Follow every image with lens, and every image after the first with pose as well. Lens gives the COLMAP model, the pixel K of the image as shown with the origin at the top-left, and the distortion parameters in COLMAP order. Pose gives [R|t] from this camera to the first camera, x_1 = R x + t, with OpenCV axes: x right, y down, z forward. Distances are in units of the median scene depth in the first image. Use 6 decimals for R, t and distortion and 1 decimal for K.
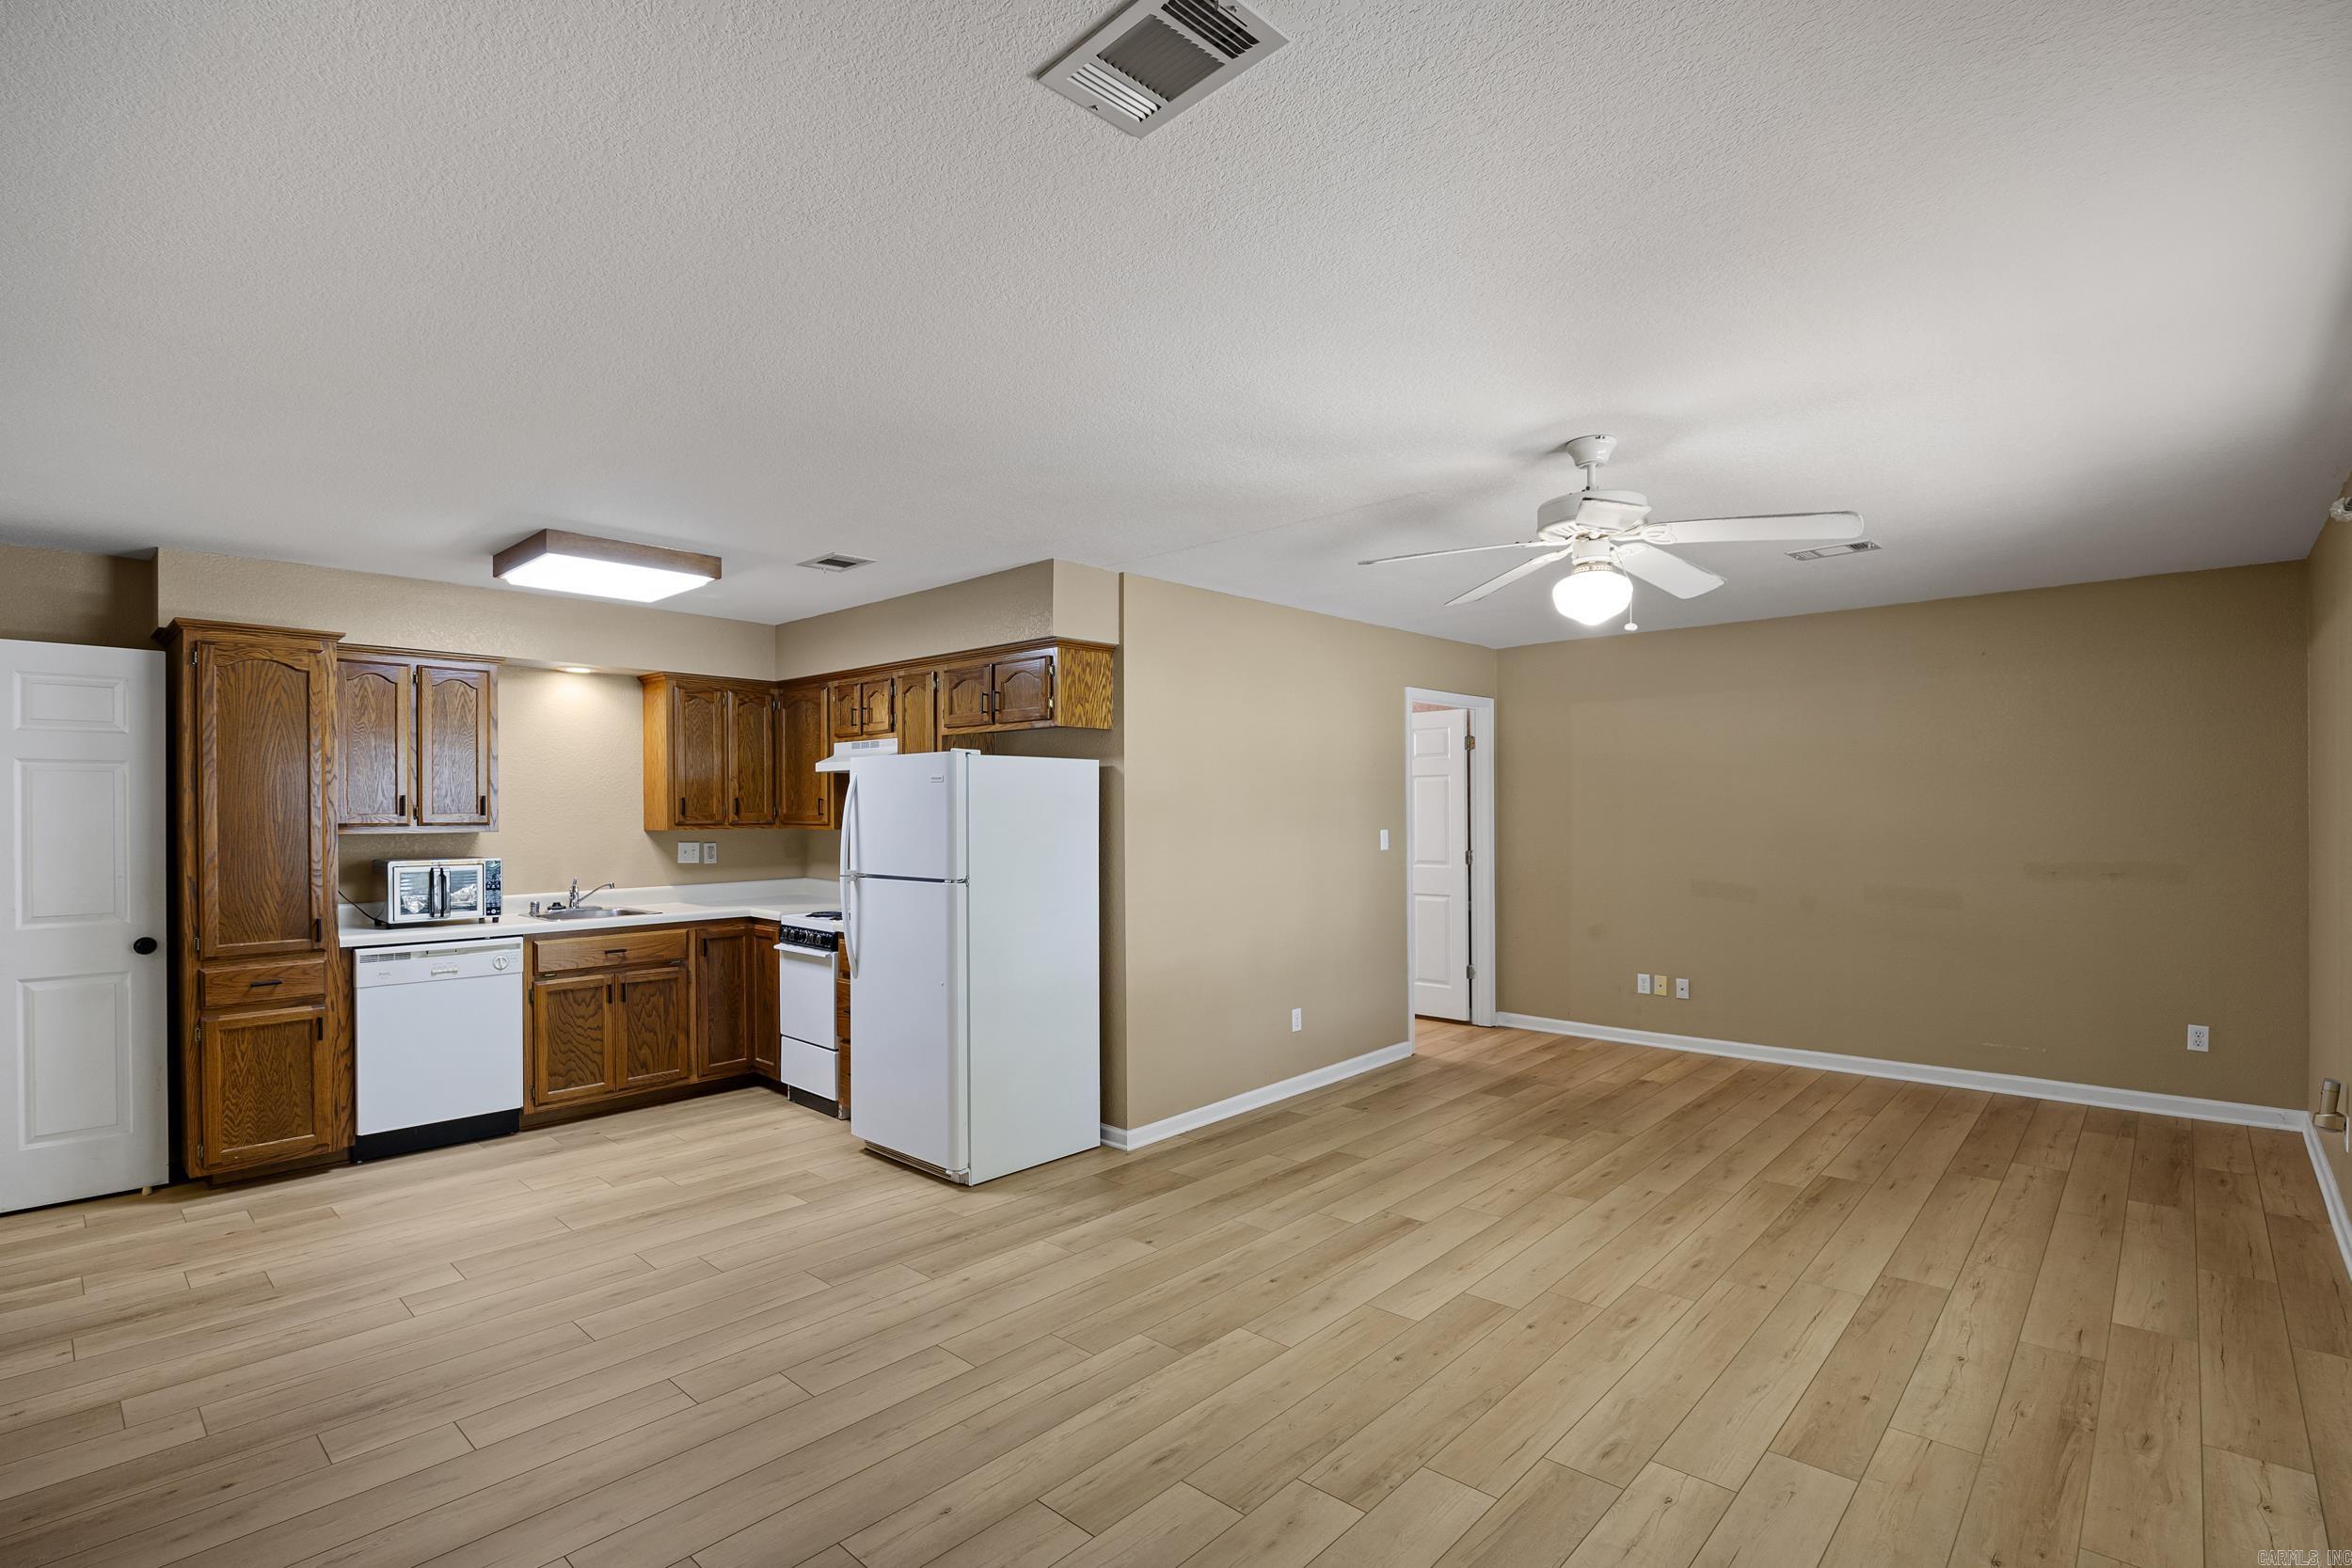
lens RADIAL K [[1097.9, 0, 1176.9], [0, 1097.9, 806.9], [0, 0, 1]] dist [-0.014413, -0.000426]
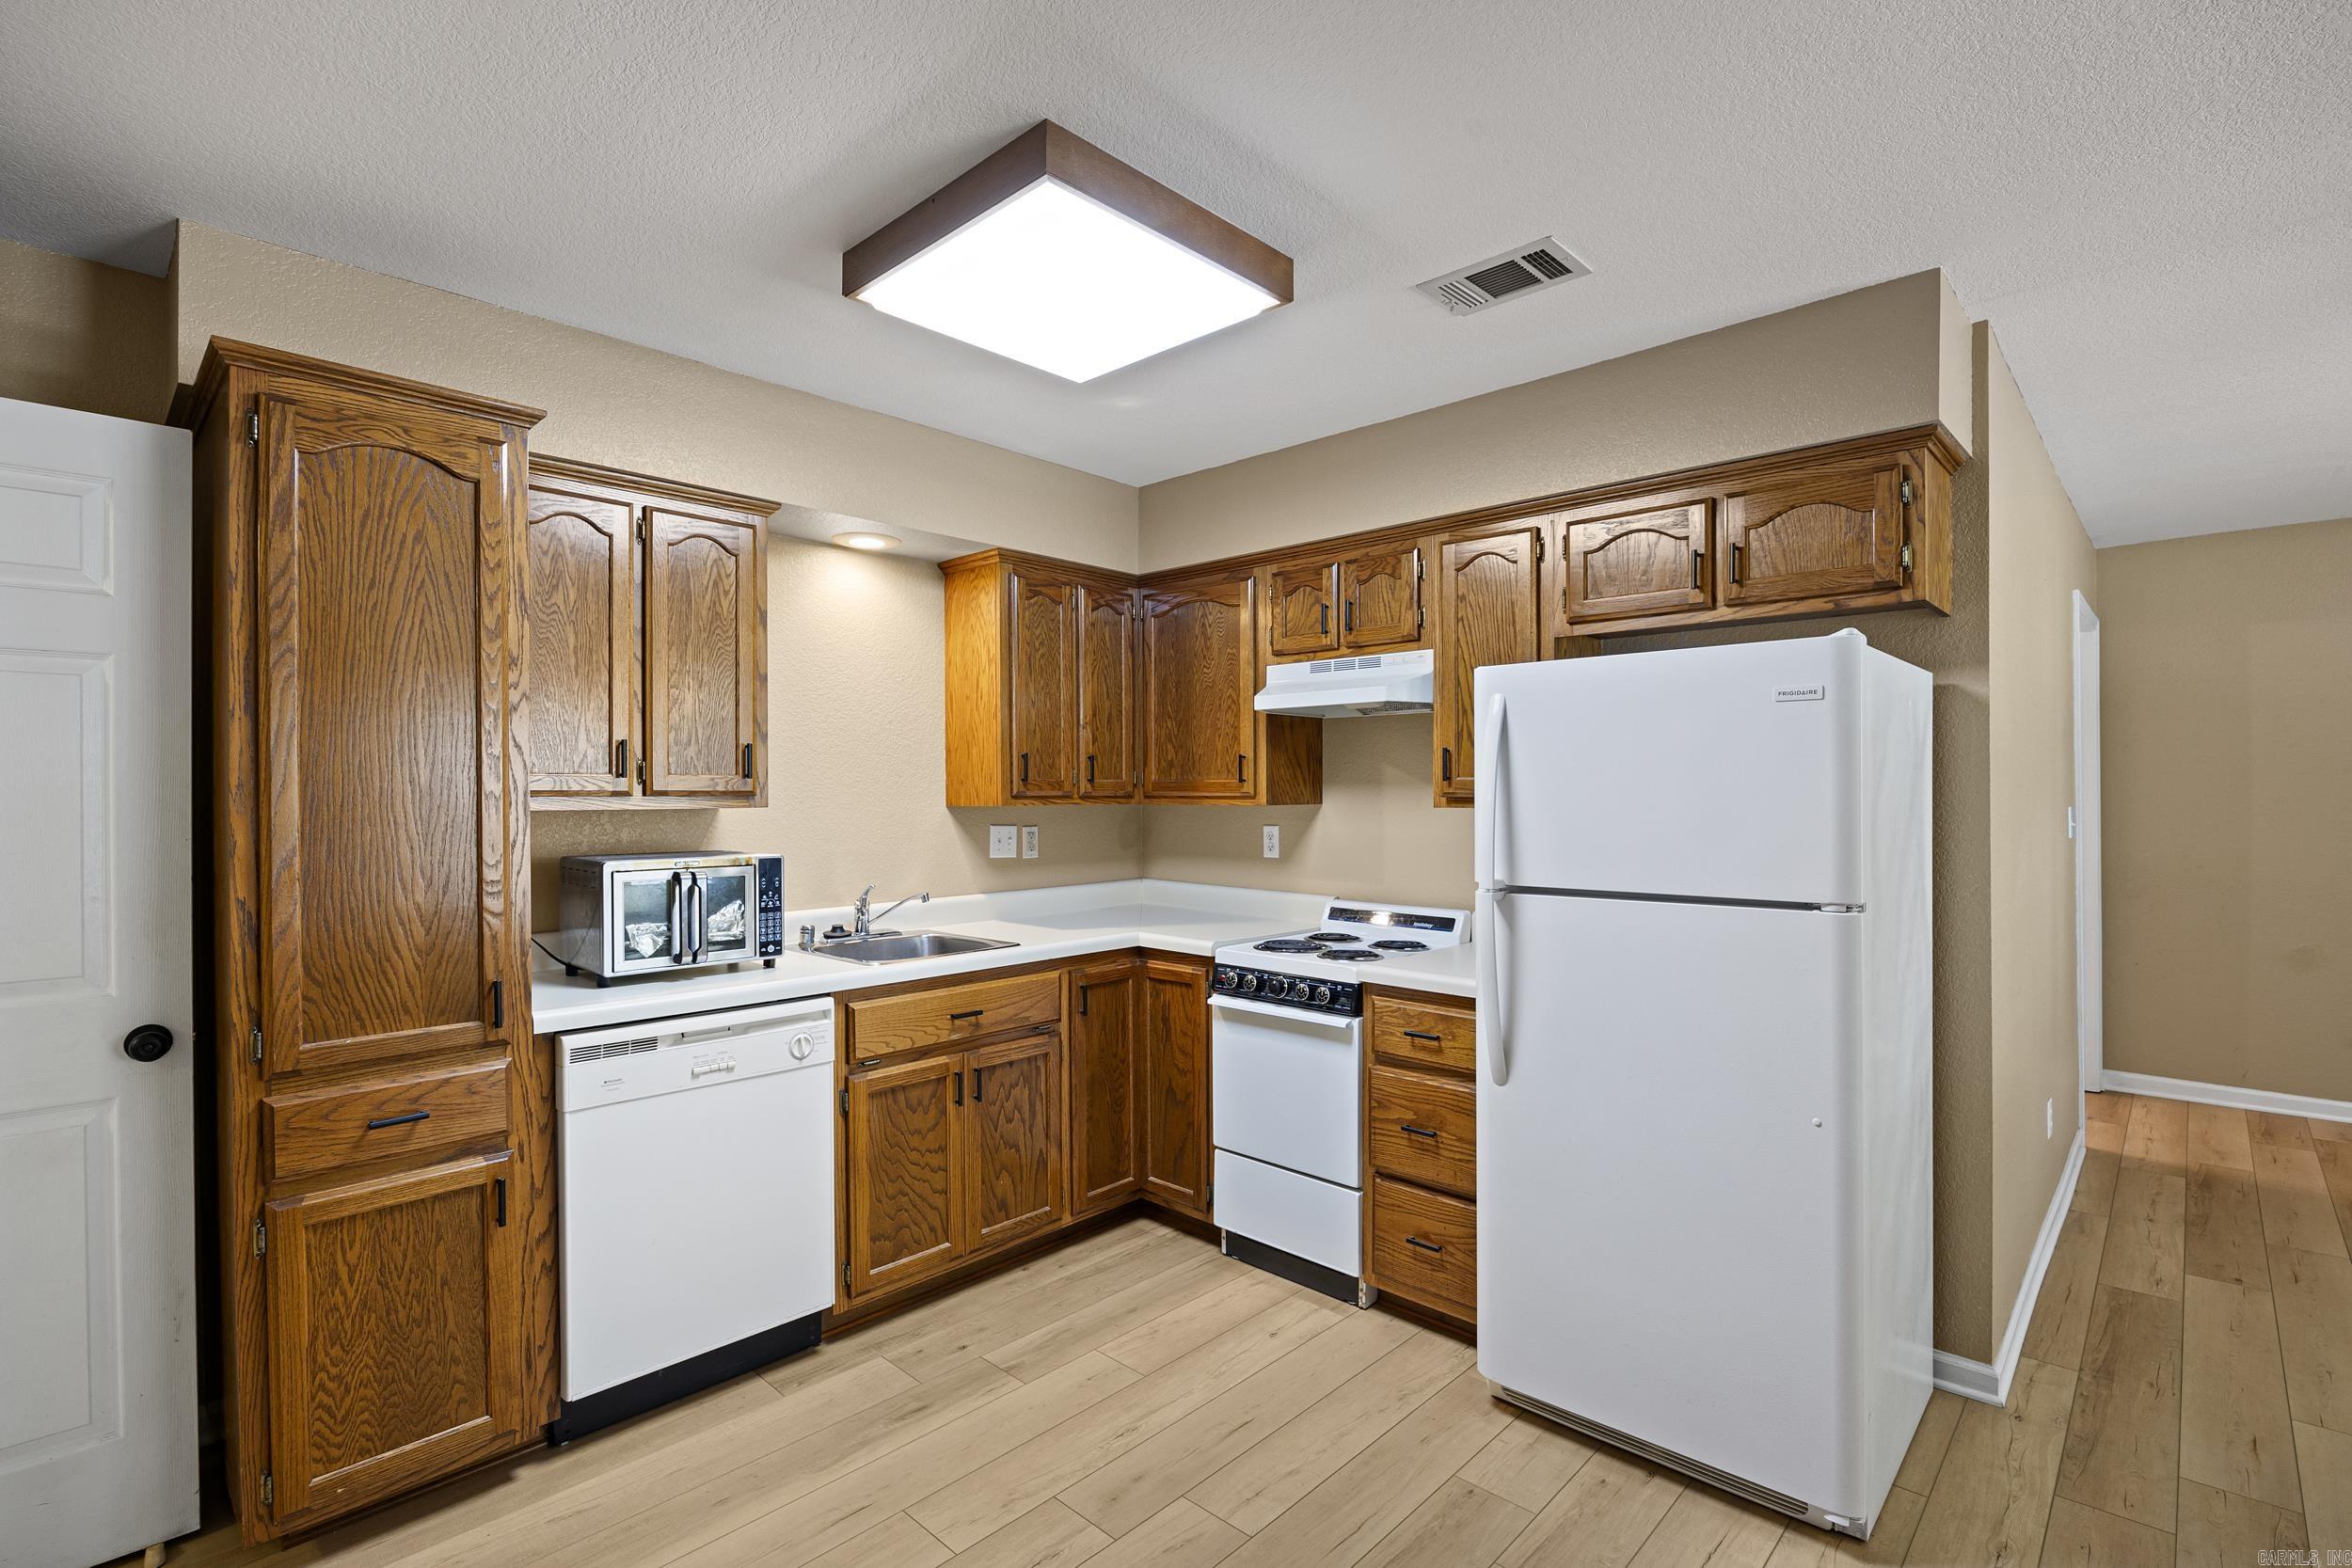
lens RADIAL K [[1097.9, 0, 1183.1], [0, 1097.9, 789.1], [0, 0, 1]] dist [-0.014413, -0.000426]
pose [[0.999900, 0.000008, -0.014143, -0.469772], [-0.000022, 0.999999, -0.001020, 0.016272], [0.014143, 0.001020, 0.999899, 0.507631]]
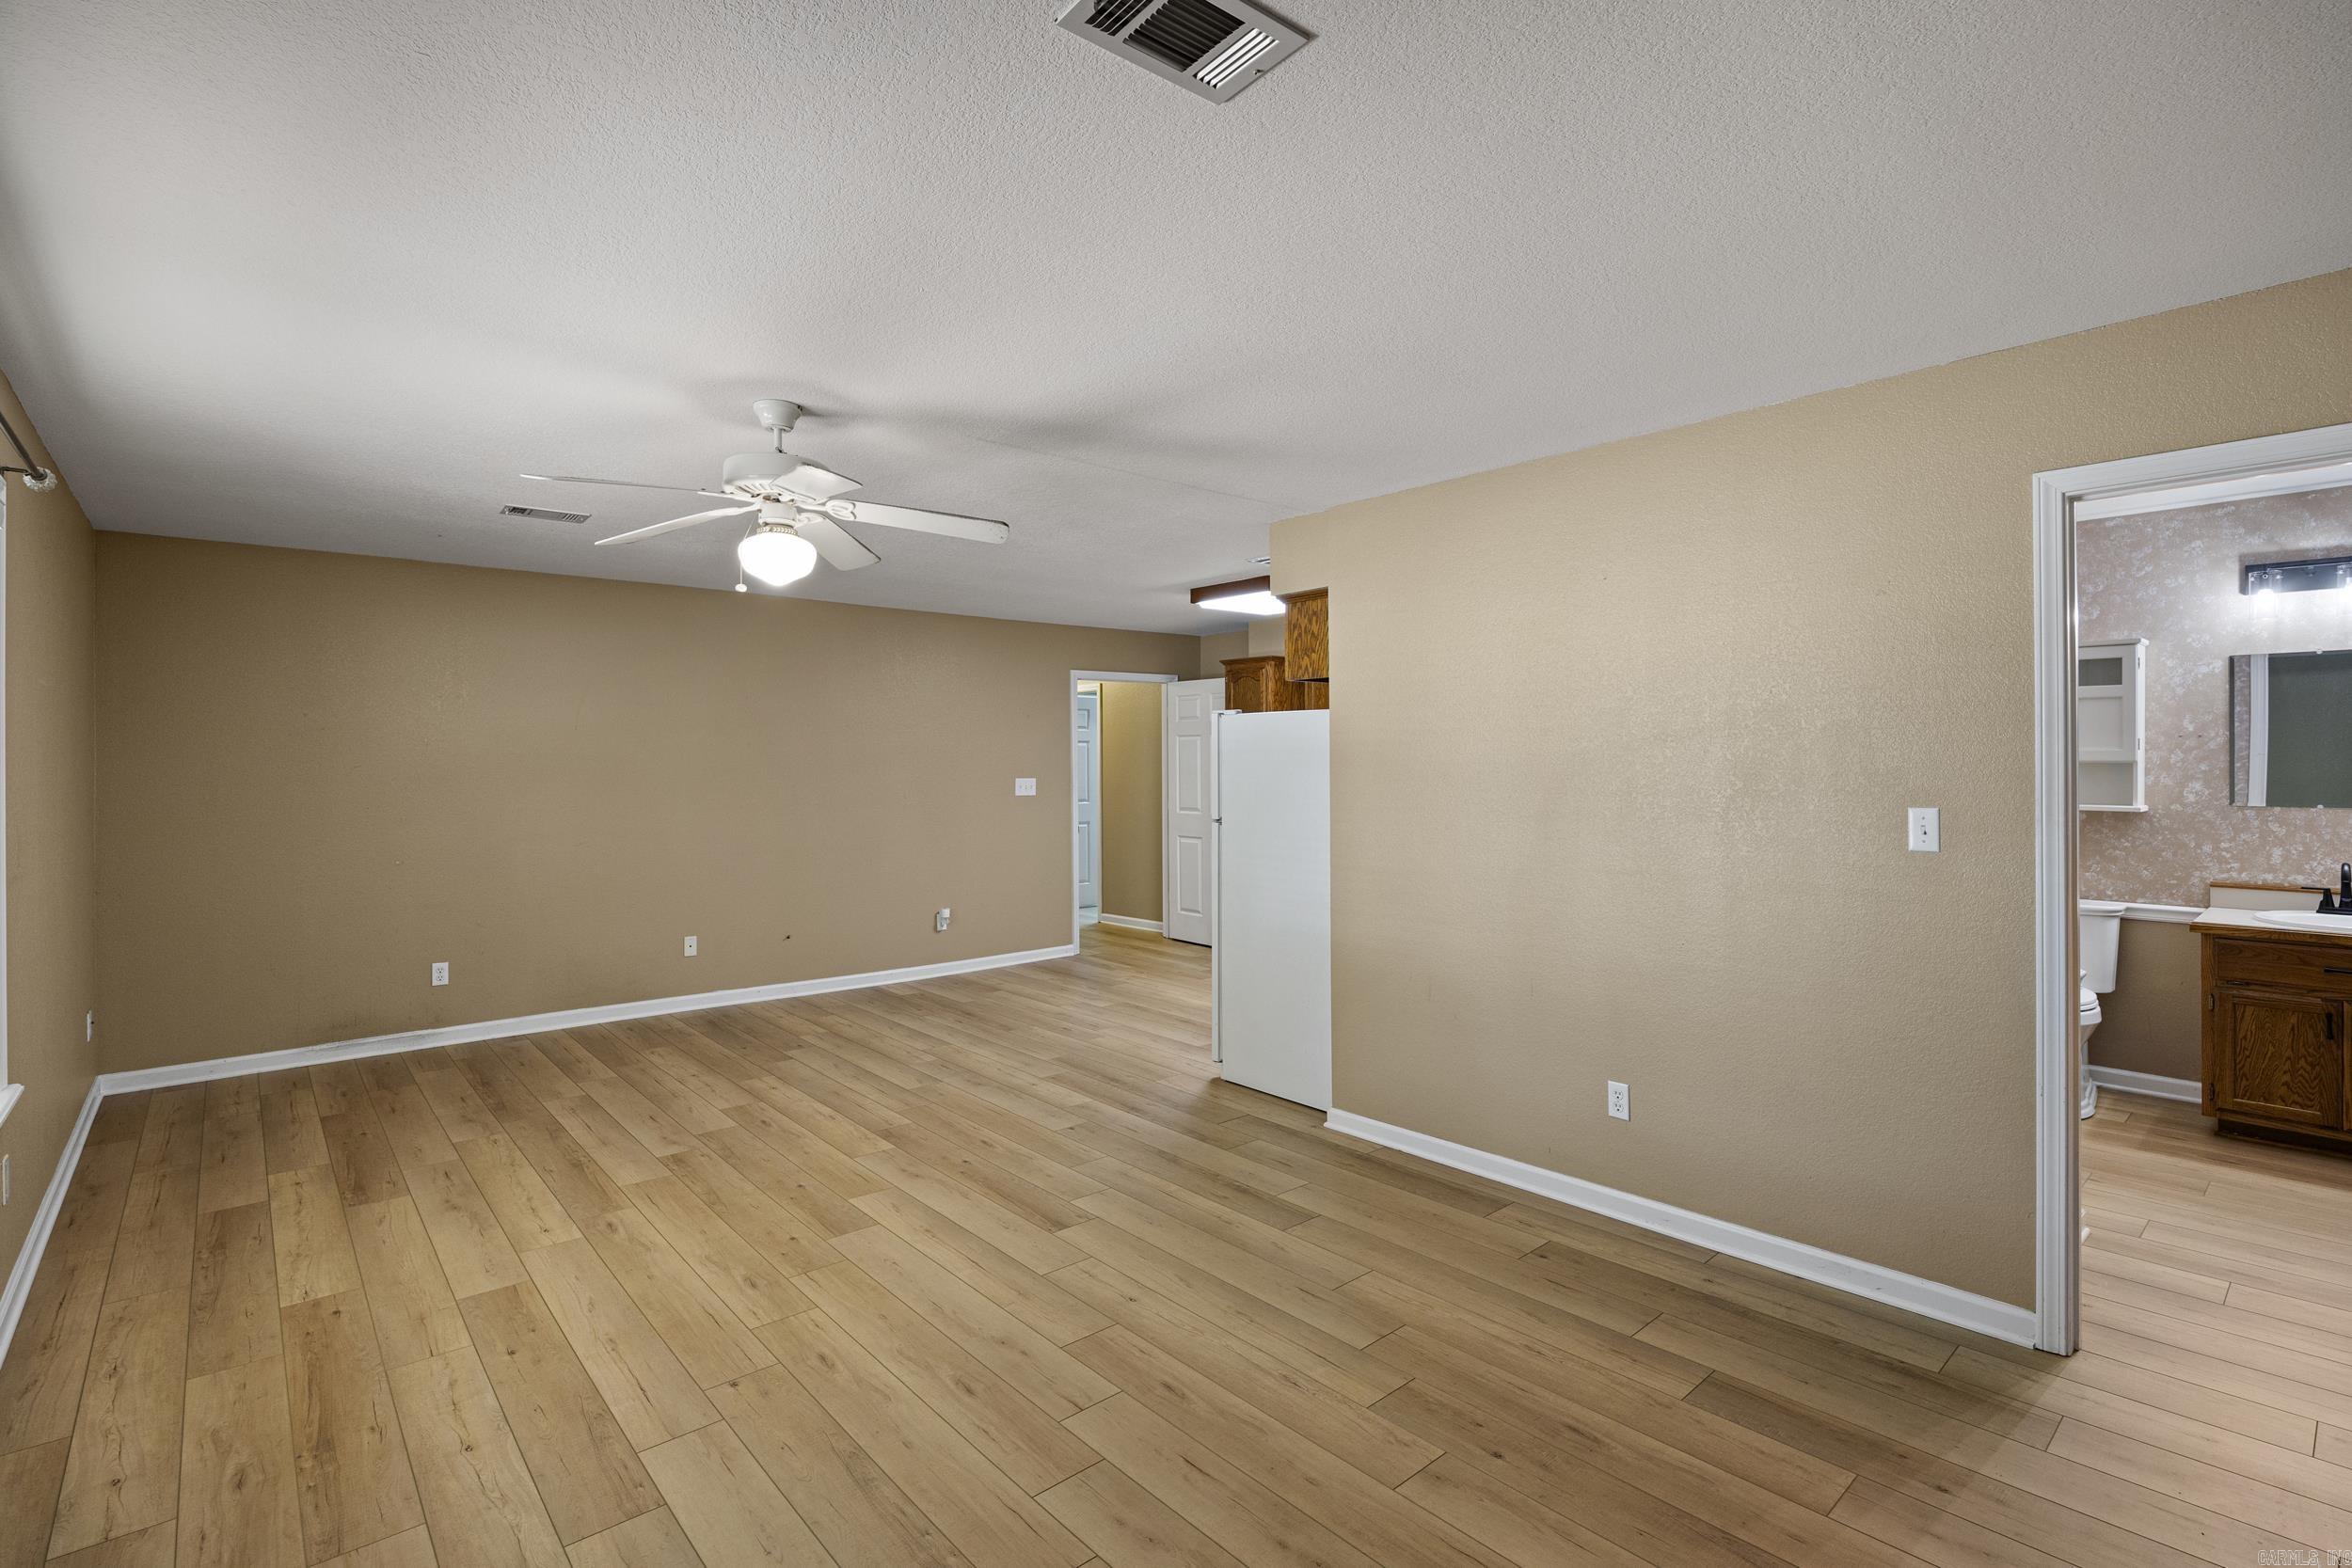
lens RADIAL K [[1097.9, 0, 1204.3], [0, 1097.9, 742.9], [0, 0, 1]] dist [-0.014413, -0.000426]
pose [[-0.091129, -0.005786, -0.995822, 0.973502], [0.008902, 0.999938, -0.006625, -0.009269], [0.995799, -0.009469, -0.091072, 1.066822]]
